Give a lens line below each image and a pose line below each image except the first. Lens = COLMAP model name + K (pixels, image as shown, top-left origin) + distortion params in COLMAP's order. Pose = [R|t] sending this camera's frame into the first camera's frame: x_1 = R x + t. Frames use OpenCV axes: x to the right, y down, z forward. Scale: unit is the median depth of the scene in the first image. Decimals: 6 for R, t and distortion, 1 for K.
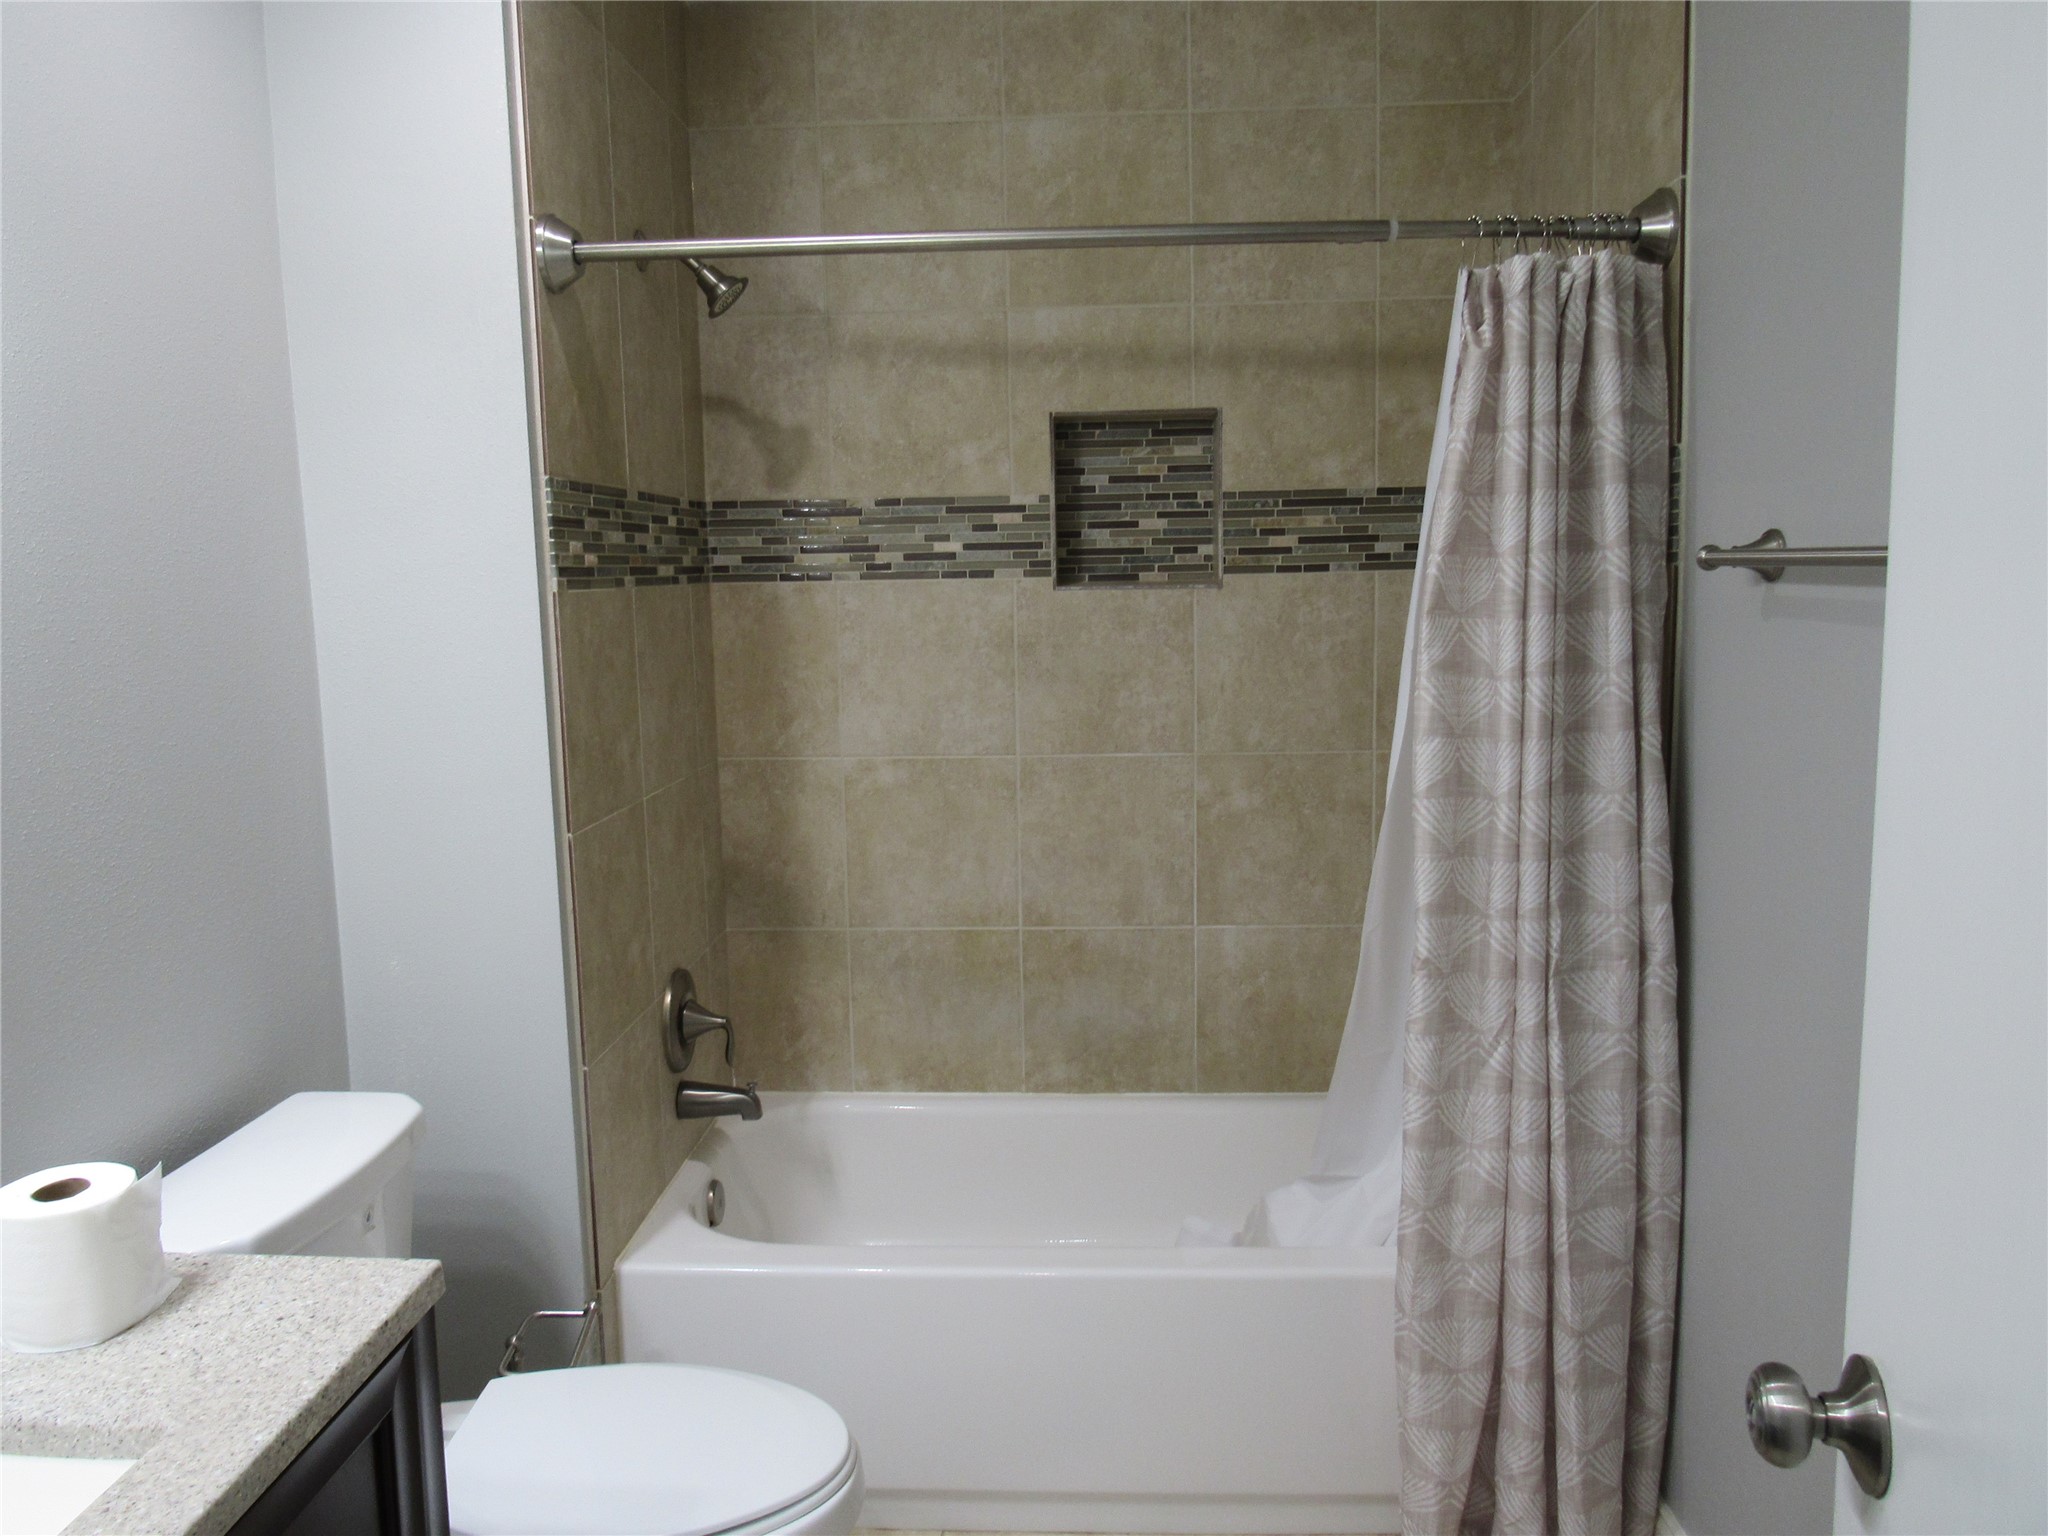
lens RADIAL K [[1456.0, 0, 1030.0], [0, 1456.0, 779.3], [0, 0, 1]] dist [-0.028560, 0.003793]
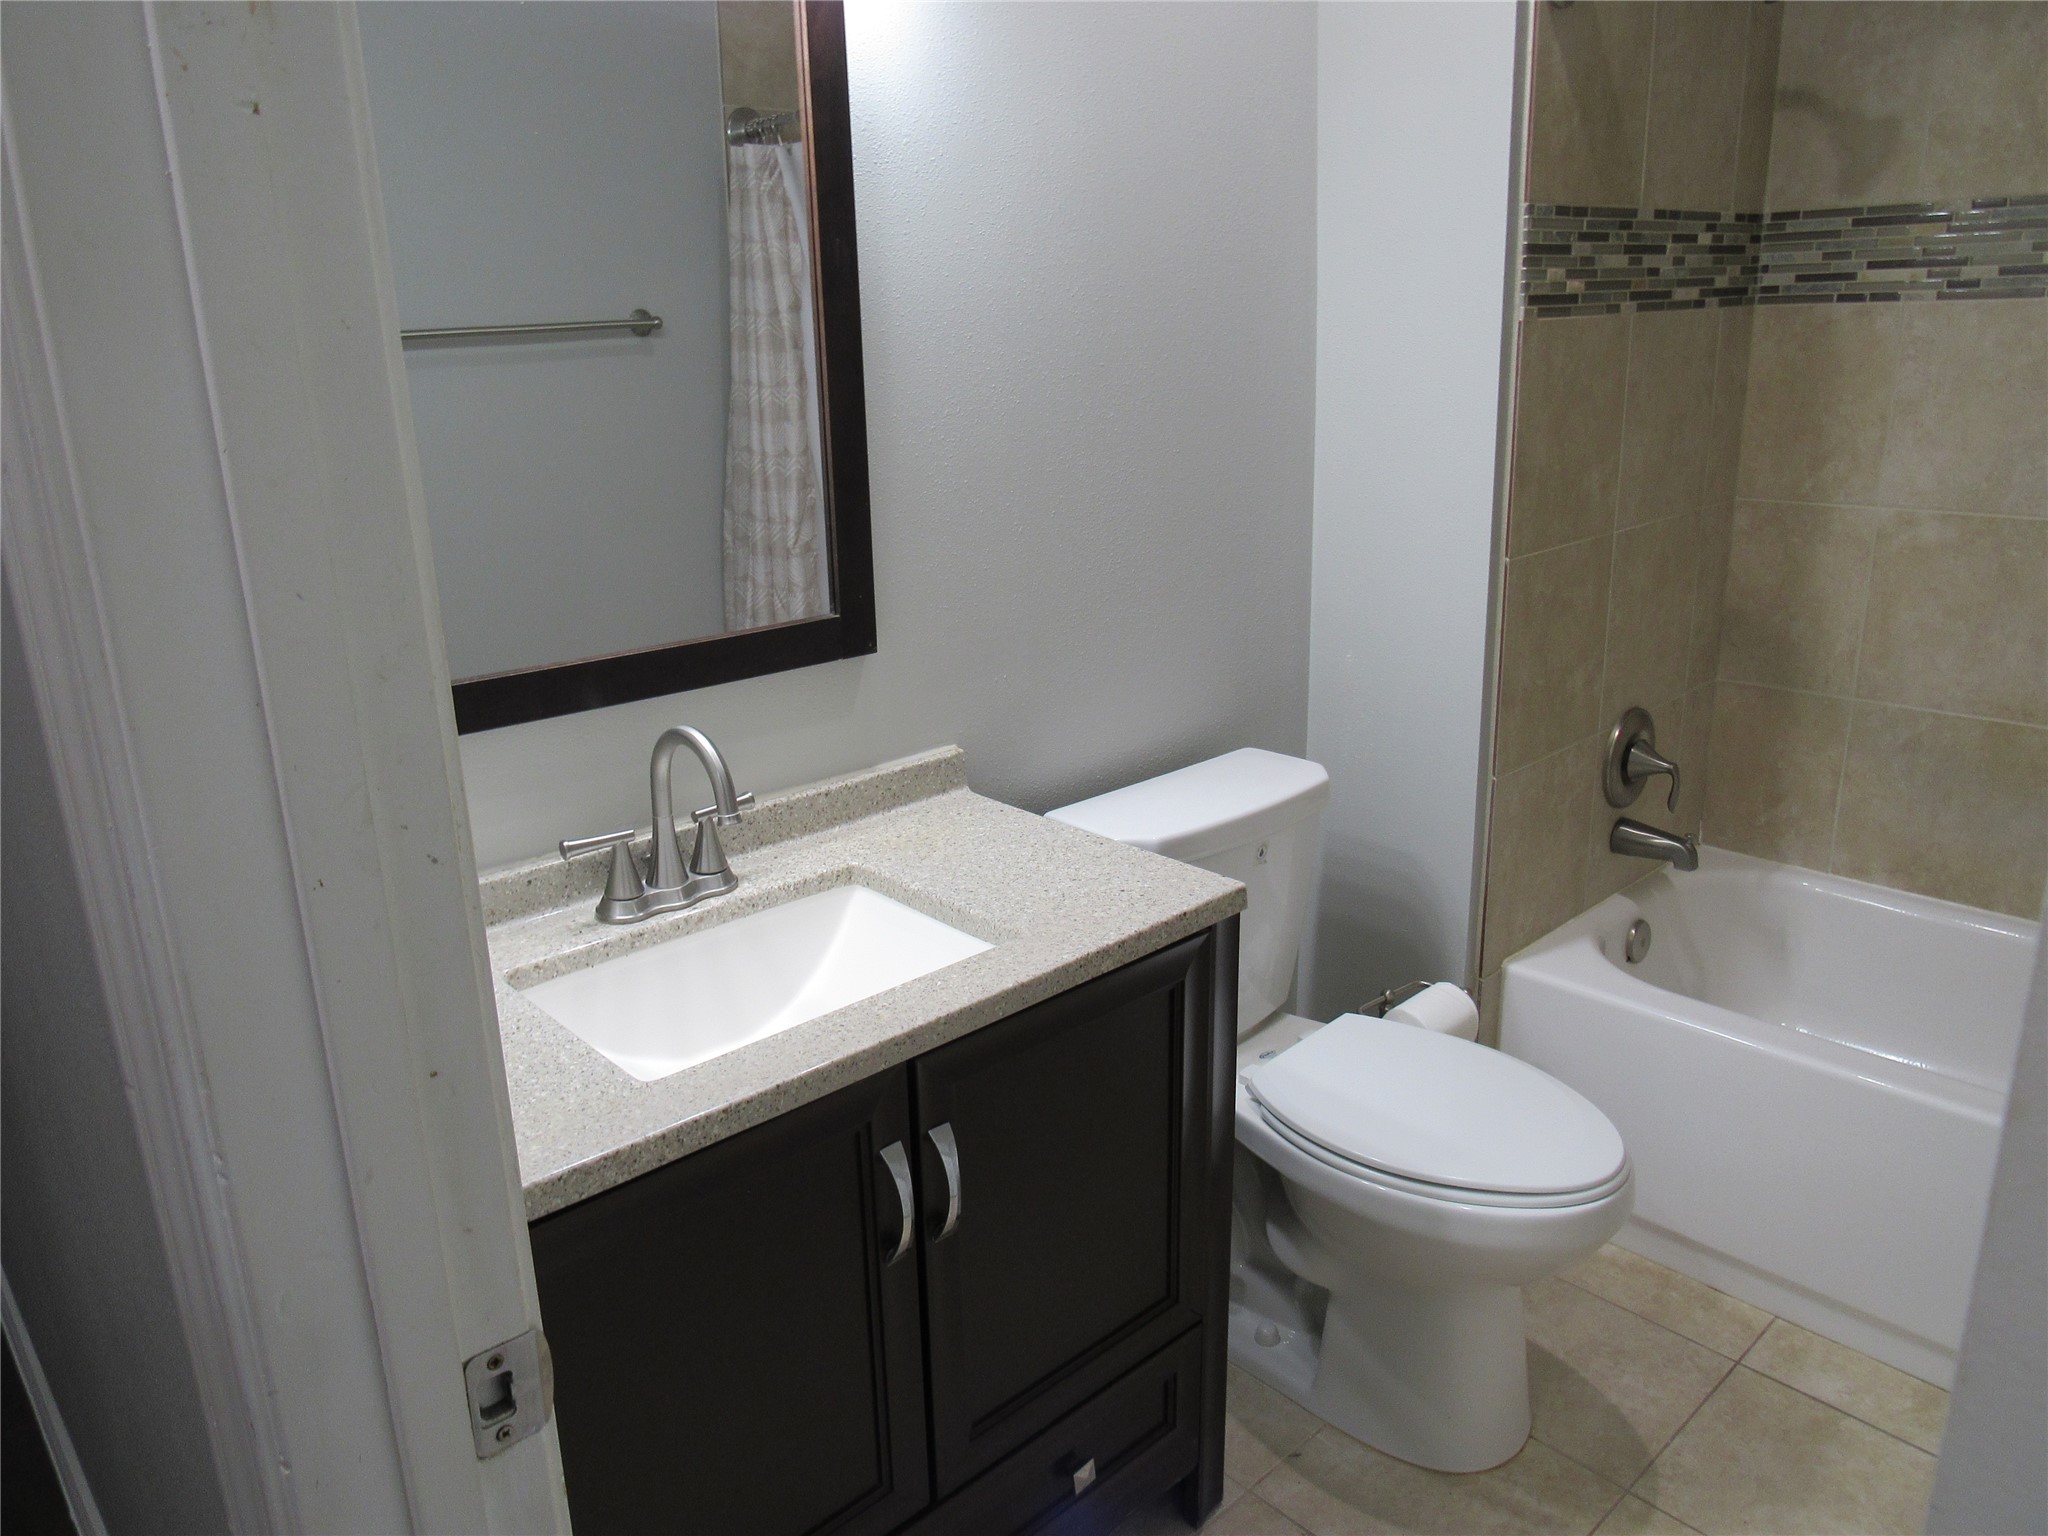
lens RADIAL K [[1456.0, 0, 1027.3], [0, 1456.0, 780.7], [0, 0, 1]] dist [-0.028560, 0.003793]
pose [[0.707492, 0.197096, -0.678681, 0.149449], [-0.069095, 0.975014, 0.211126, -0.002375], [0.703336, -0.102477, 0.703432, -0.002967]]
